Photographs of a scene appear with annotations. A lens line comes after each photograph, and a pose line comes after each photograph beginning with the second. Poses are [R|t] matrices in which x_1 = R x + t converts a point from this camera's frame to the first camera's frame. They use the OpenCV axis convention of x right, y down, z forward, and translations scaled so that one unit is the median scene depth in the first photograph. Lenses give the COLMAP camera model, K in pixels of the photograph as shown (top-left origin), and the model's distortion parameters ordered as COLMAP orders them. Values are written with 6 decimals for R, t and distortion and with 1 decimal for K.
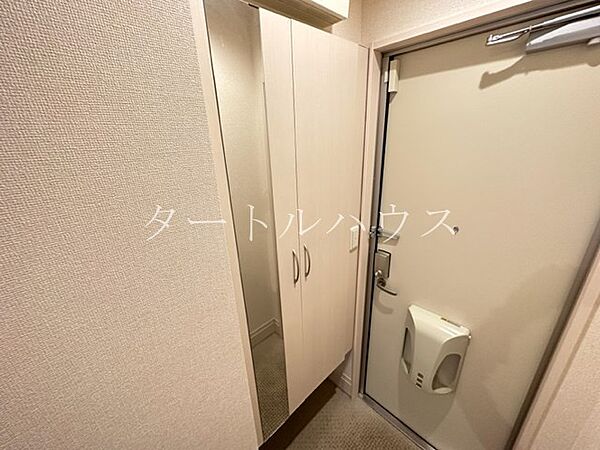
lens RADIAL K [[239.8, 0, 299.7], [0, 239.8, 225.6], [0, 0, 1]] dist [-0.003957, -0.000306]
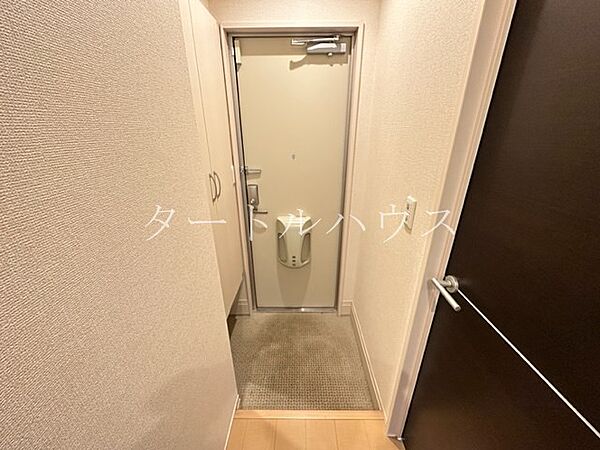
lens RADIAL K [[239.8, 0, 299.8], [0, 239.8, 224.3], [0, 0, 1]] dist [-0.003957, -0.000306]
pose [[0.694581, -0.238632, 0.678684, -0.529177], [0.227569, 0.967821, 0.107397, 0.286304], [-0.682473, 0.079852, 0.726536, -0.200956]]
